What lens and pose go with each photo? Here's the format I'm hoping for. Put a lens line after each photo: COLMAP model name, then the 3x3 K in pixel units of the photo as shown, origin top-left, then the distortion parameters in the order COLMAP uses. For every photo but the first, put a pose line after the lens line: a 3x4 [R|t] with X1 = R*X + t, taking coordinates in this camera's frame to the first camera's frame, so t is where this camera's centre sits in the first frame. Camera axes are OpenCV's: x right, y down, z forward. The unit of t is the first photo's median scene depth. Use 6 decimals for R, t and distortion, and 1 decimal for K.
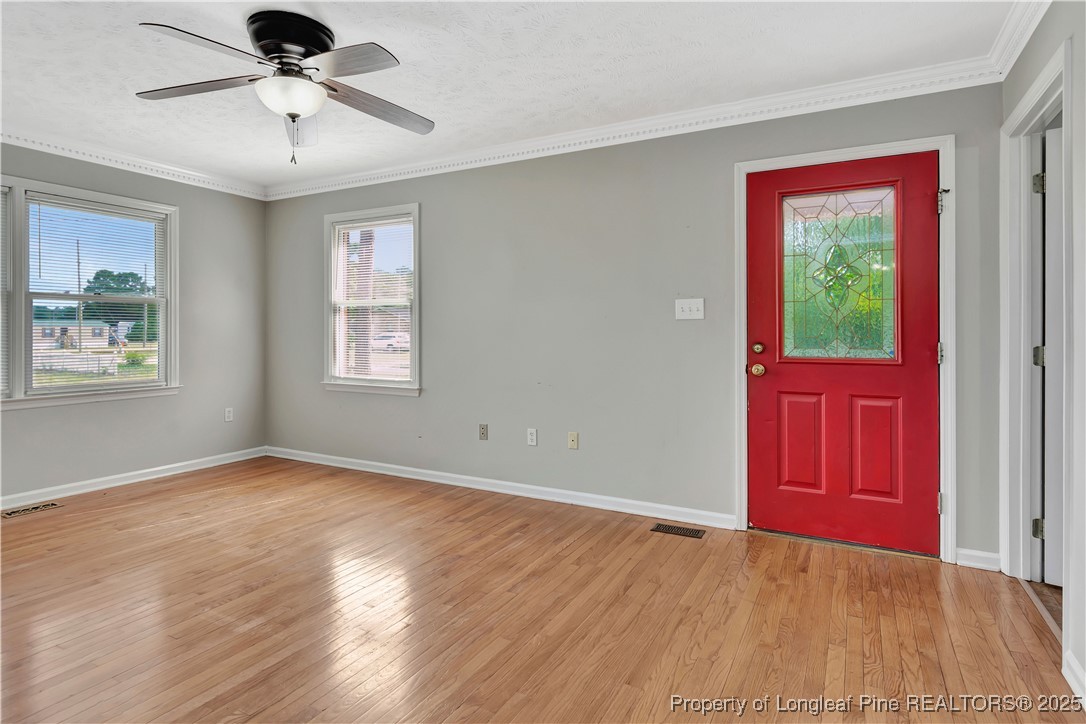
lens RADIAL K [[574.4, 0, 548.0], [0, 574.4, 332.0], [0, 0, 1]] dist [-0.001154, -0.000500]
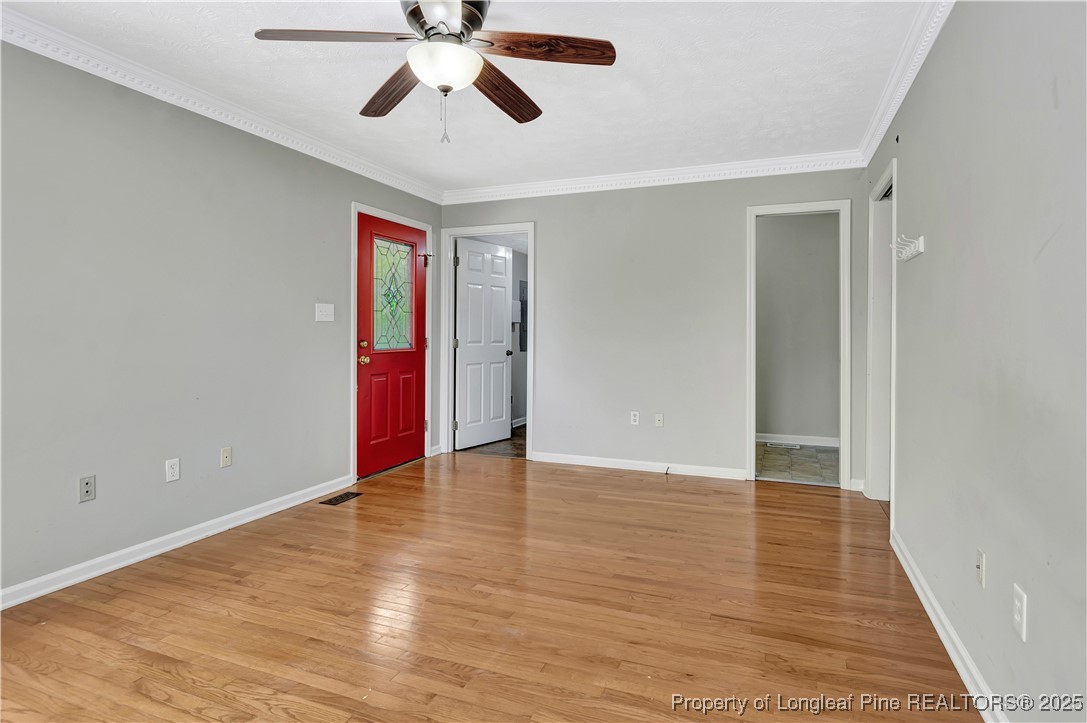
lens RADIAL K [[574.9, 0, 548.5], [0, 574.9, 331.5], [0, 0, 1]] dist [-0.001154, -0.000500]
pose [[-0.108561, 0.000501, 0.994090, -1.031736], [0.001046, 0.999999, -0.000390, -0.000496], [-0.994089, 0.000998, -0.108561, 0.719063]]
